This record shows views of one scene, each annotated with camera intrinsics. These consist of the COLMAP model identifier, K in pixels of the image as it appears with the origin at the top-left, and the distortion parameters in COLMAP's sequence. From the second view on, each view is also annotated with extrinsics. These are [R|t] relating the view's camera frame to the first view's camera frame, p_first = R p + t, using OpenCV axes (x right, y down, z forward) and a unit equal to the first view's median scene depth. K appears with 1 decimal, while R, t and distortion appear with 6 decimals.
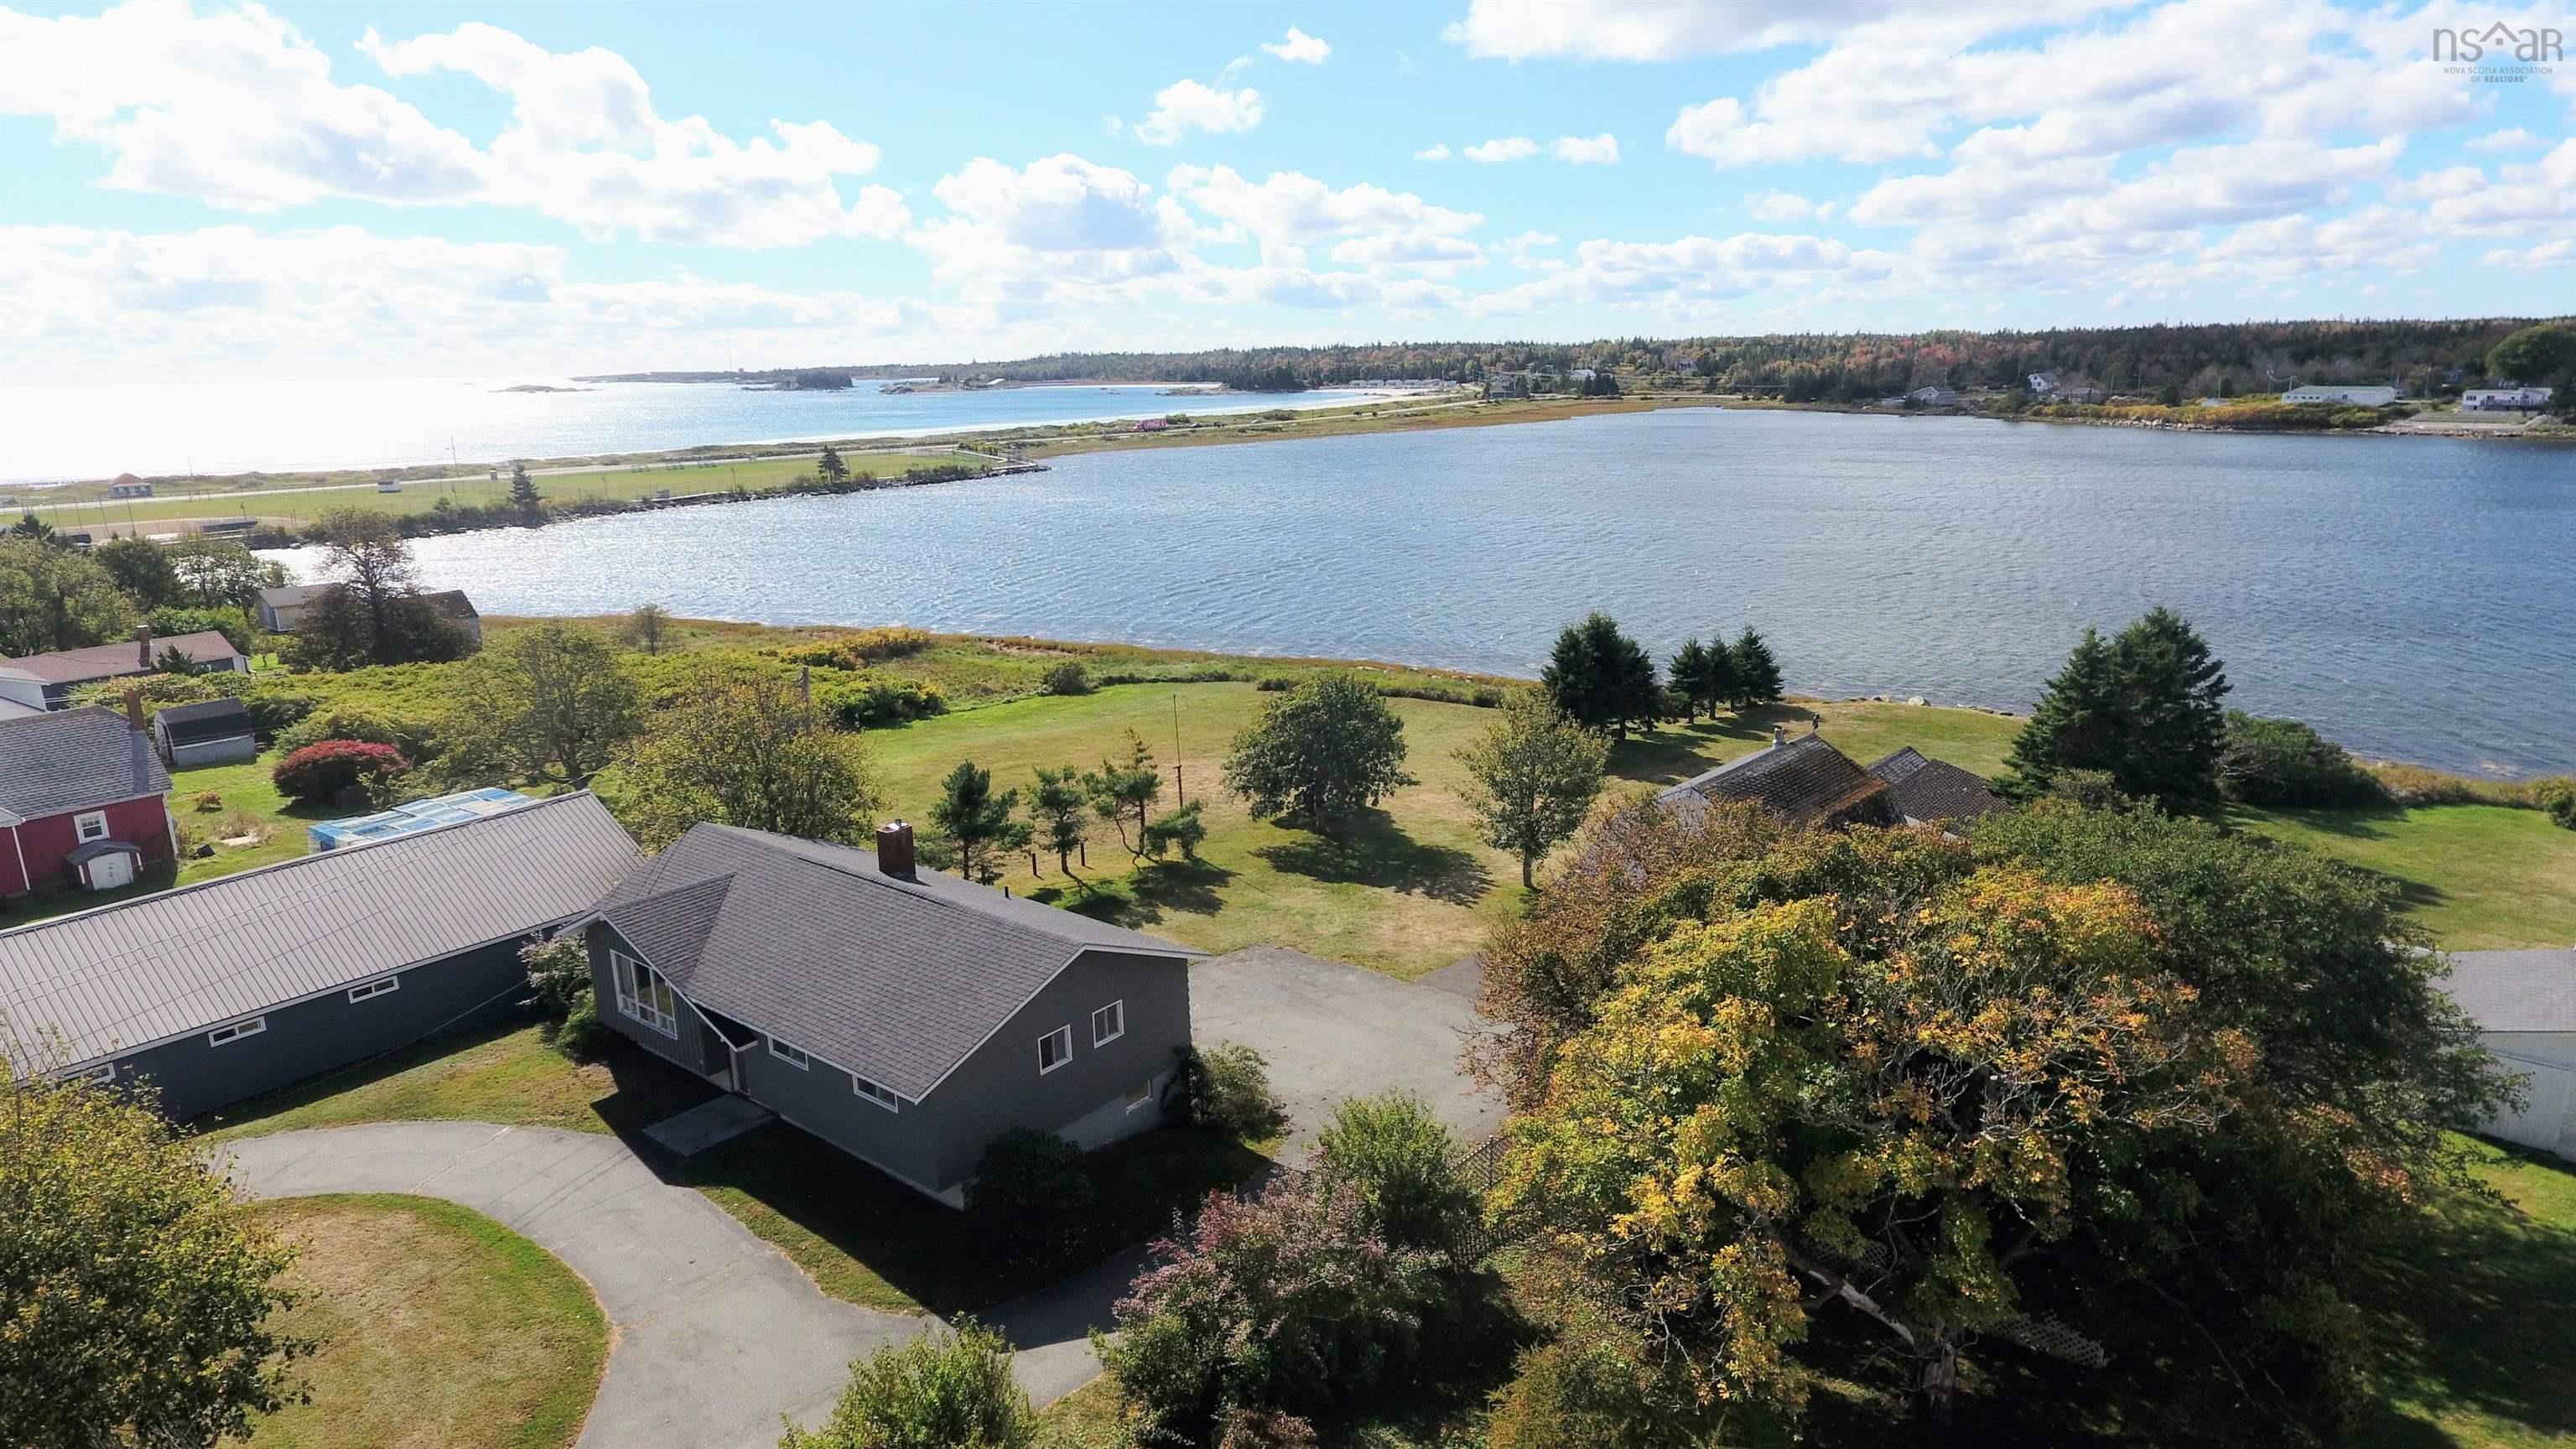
lens RADIAL K [[1498.5, 0, 1311.0], [0, 1498.5, 734.9], [0, 0, 1]] dist [-0.004531, -0.000650]
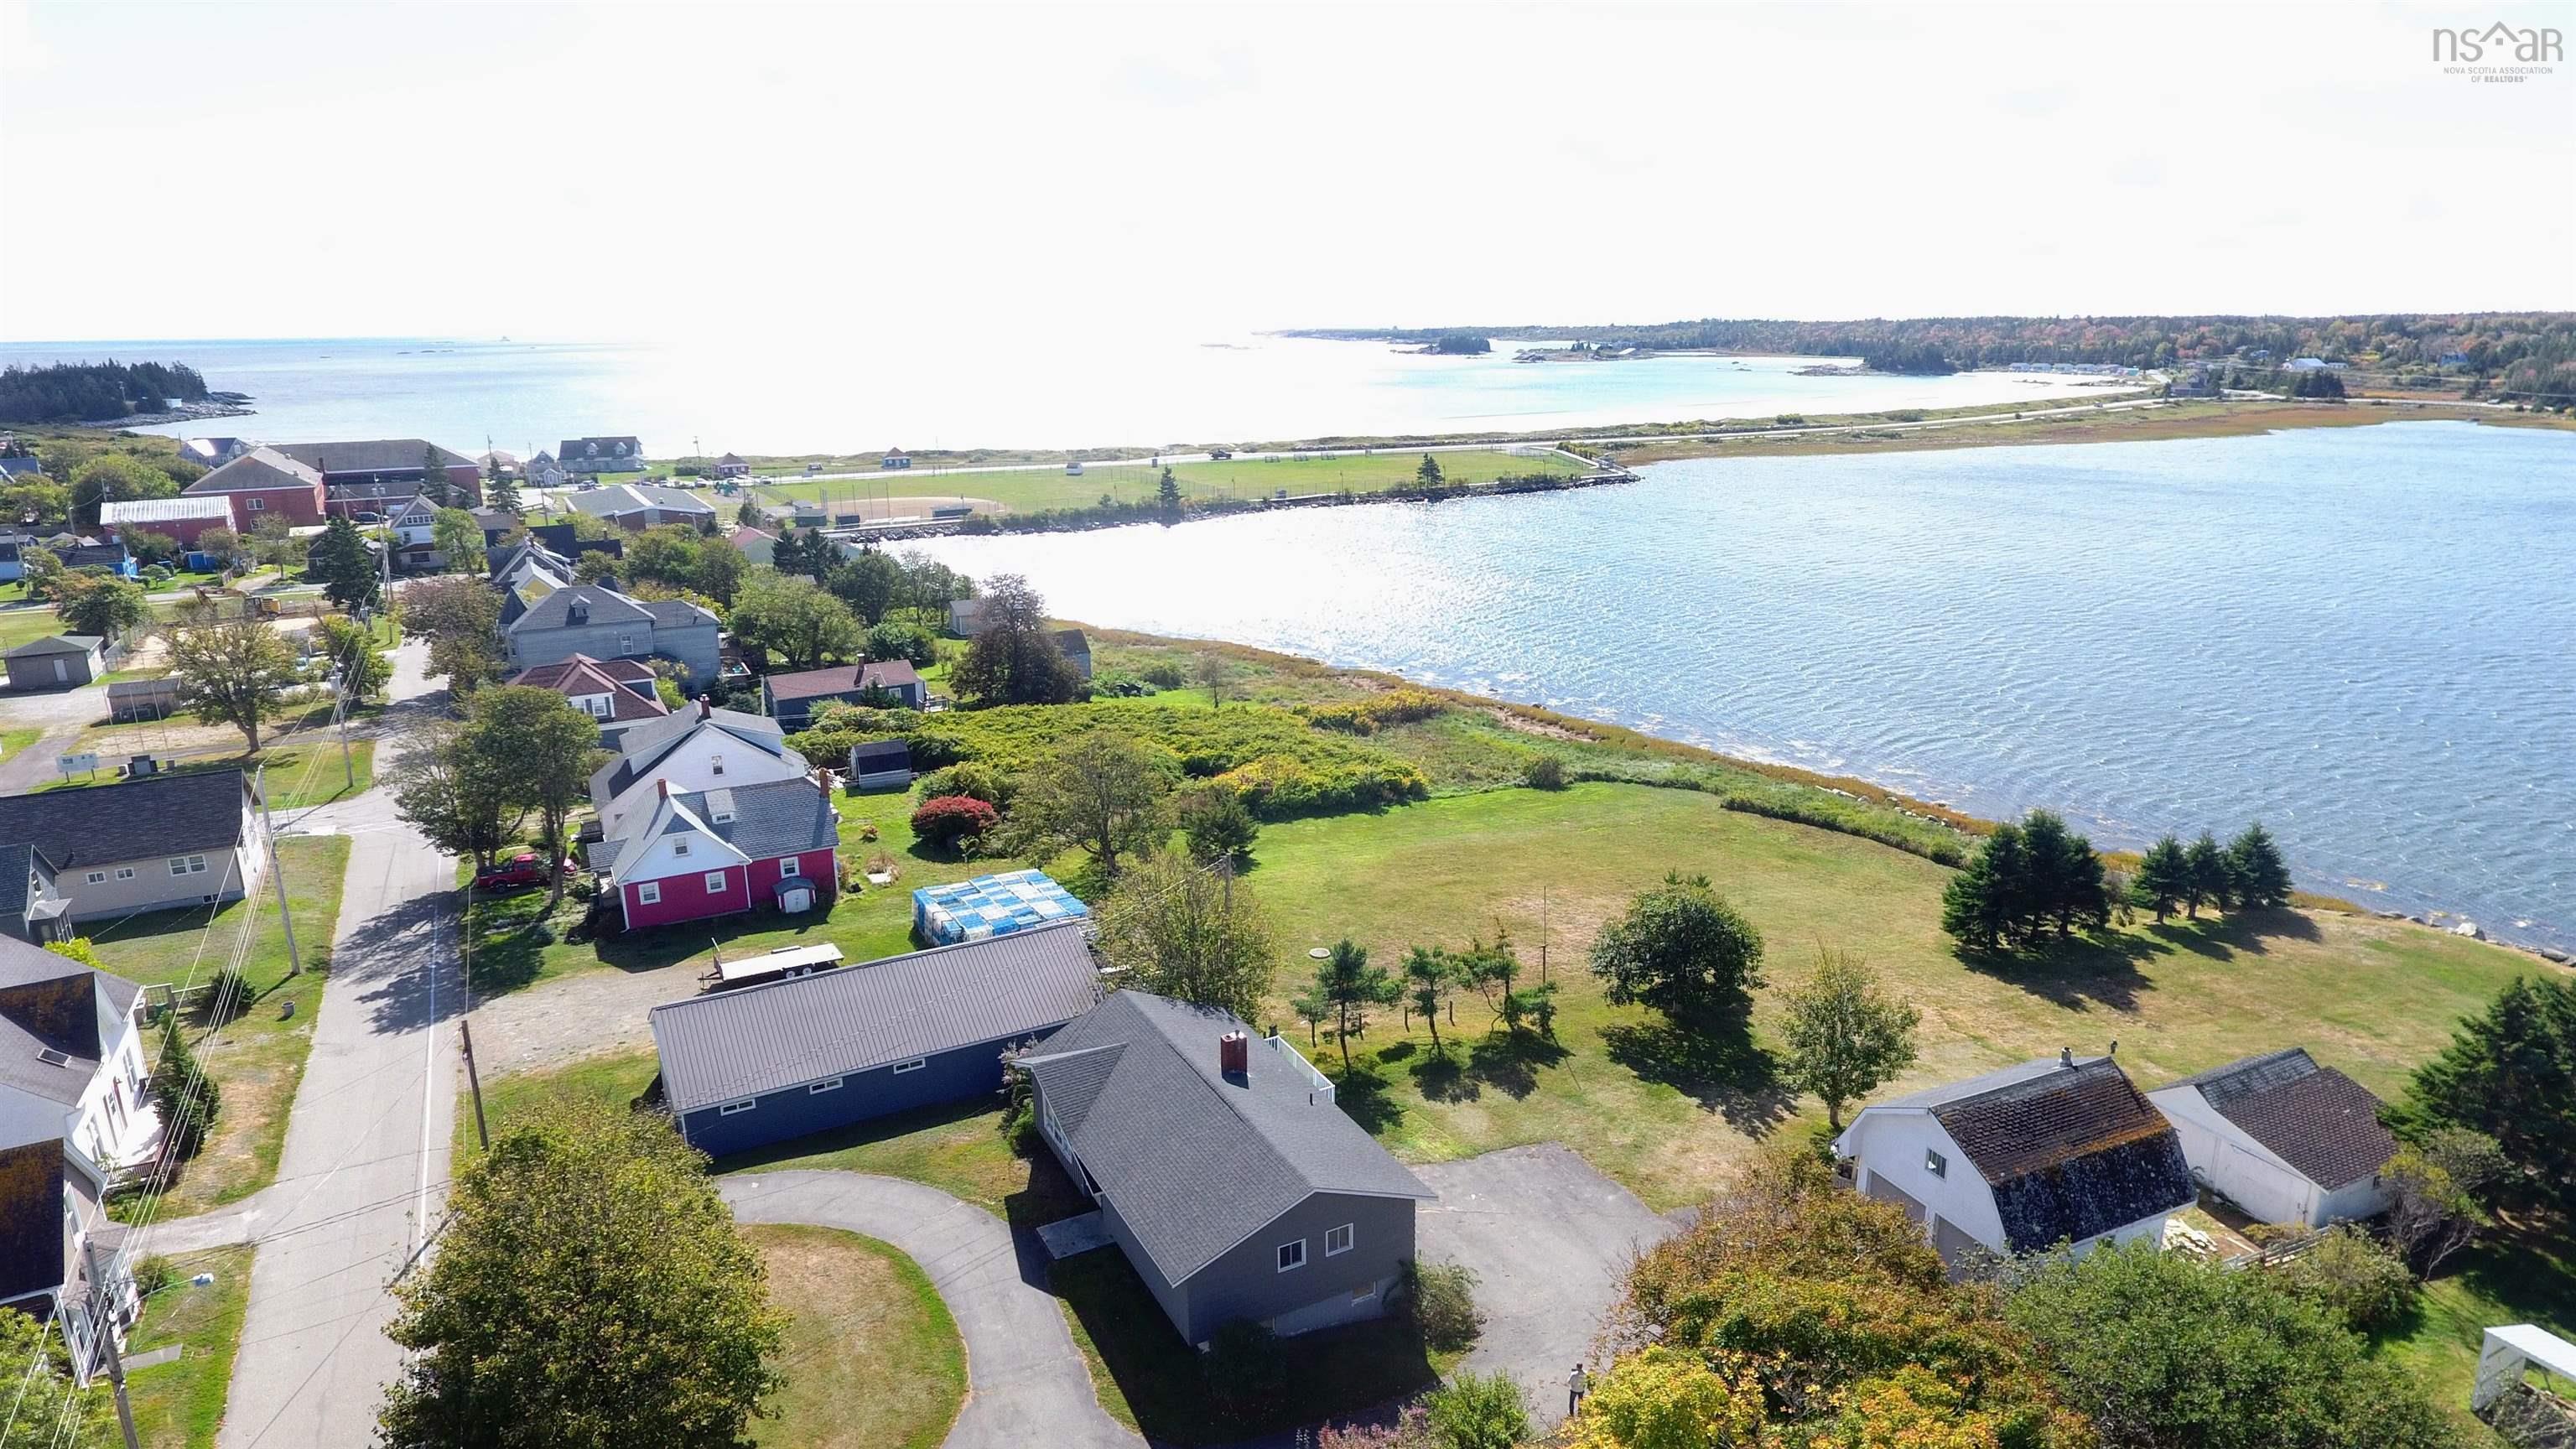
lens RADIAL K [[1498.5, 0, 1311.0], [0, 1498.5, 734.9], [0, 0, 1]] dist [-0.004531, -0.000650]
pose [[0.917120, 0.117834, -0.380797, 0.097004], [-0.107418, 0.993027, 0.048575, -0.103197], [0.383865, -0.003644, 0.923382, -0.075391]]
